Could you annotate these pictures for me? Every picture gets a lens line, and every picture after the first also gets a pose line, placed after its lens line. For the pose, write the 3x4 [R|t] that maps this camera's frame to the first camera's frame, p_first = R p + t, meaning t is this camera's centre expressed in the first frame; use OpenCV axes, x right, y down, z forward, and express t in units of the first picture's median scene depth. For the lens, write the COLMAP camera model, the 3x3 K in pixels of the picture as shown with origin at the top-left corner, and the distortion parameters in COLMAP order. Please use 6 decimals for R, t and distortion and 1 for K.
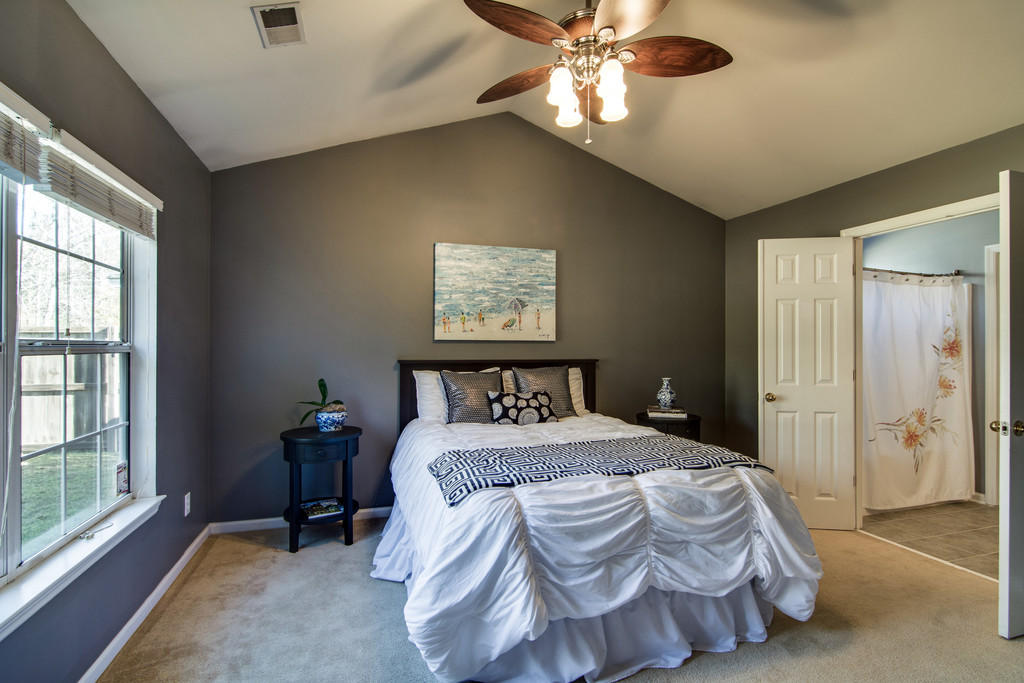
lens RADIAL K [[491.4, 0, 513.8], [0, 491.4, 342.0], [0, 0, 1]] dist [0.001553, 0.000207]
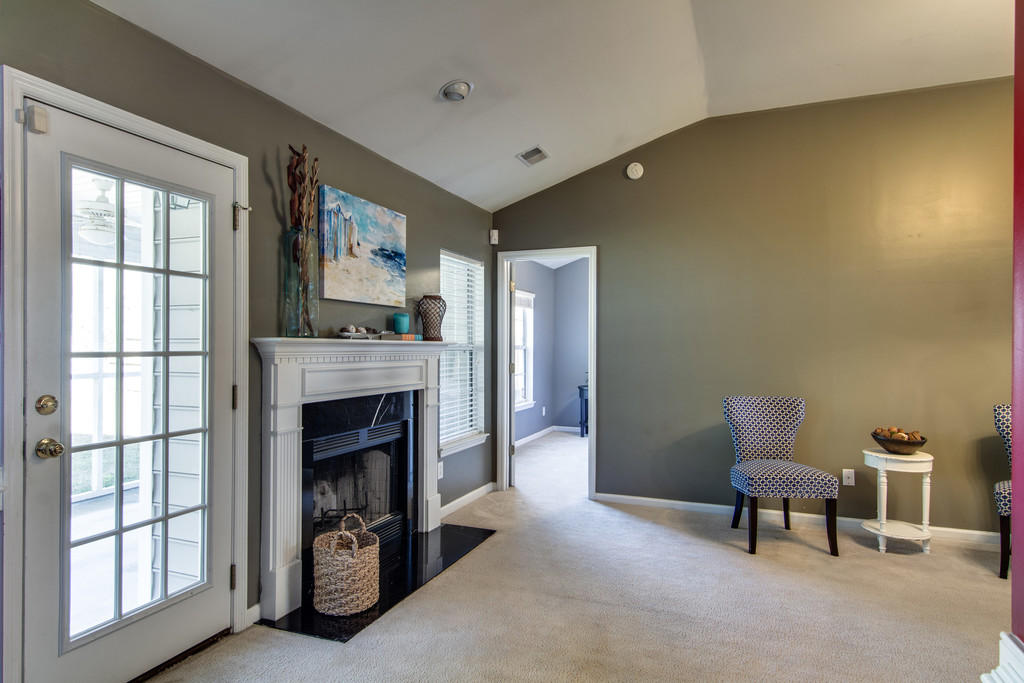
lens RADIAL K [[589.0, 0, 512.7], [0, 589.0, 343.7], [0, 0, 1]] dist [0.000854, -0.000502]
pose [[0.775734, 0.002855, -0.631053, 1.047591], [-0.004213, 0.999991, -0.000655, -0.001645], [0.631046, 0.003167, 0.775739, -1.350153]]
